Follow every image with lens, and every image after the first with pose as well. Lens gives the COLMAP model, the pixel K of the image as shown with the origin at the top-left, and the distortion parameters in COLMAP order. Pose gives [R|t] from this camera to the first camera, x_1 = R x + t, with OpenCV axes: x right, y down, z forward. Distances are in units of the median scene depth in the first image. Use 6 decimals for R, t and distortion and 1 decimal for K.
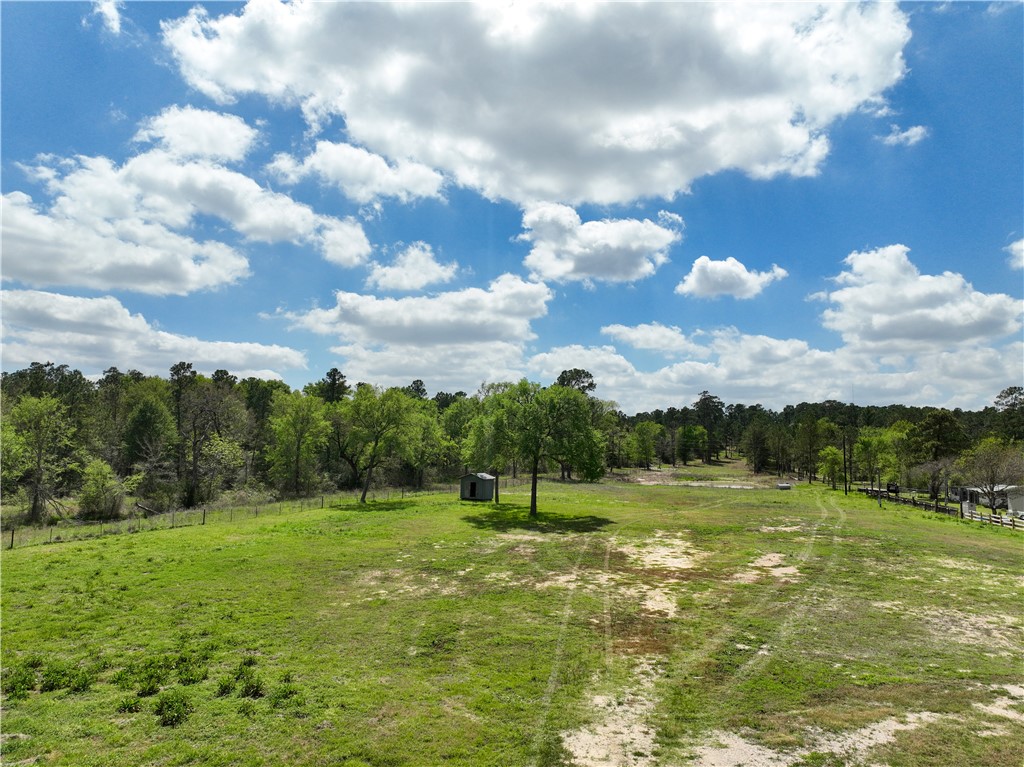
lens RADIAL K [[722.3, 0, 485.8], [0, 722.3, 384.1], [0, 0, 1]] dist [0.029339, 0.001391]
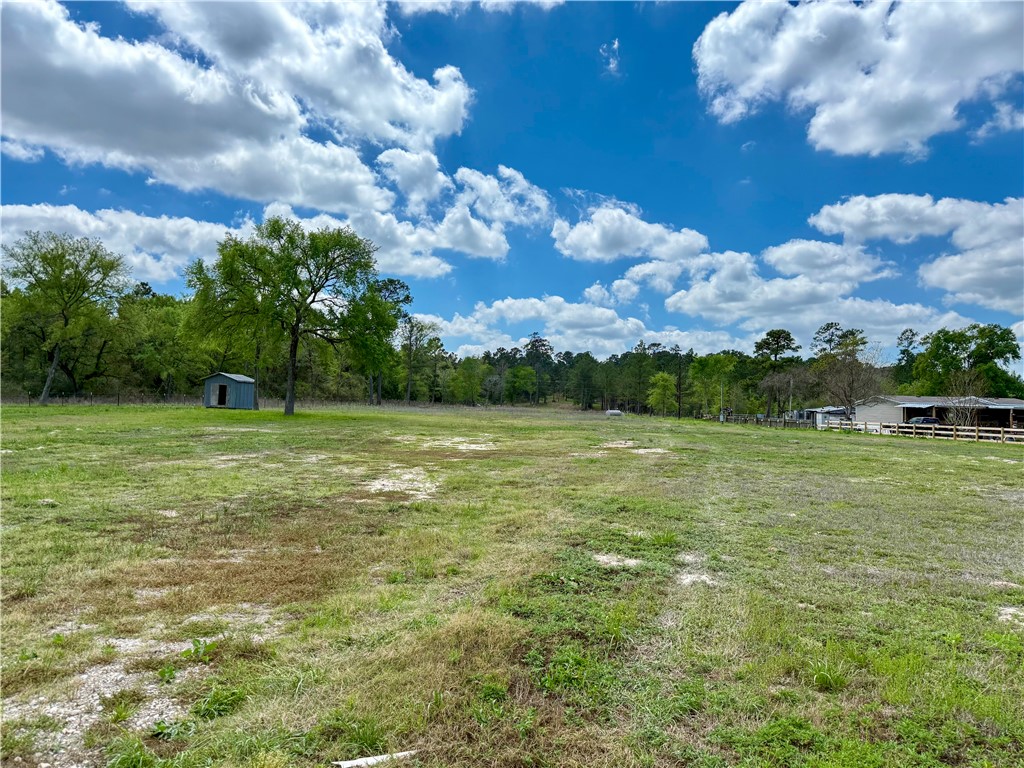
lens RADIAL K [[721.0, 0, 483.5], [0, 721.0, 405.7], [0, 0, 1]] dist [0.027808, -0.000441]
pose [[0.974989, 0.011338, 0.221962, 0.062000], [-0.030514, 0.996069, 0.083155, 0.071501], [-0.220147, -0.087848, 0.971503, 0.191281]]
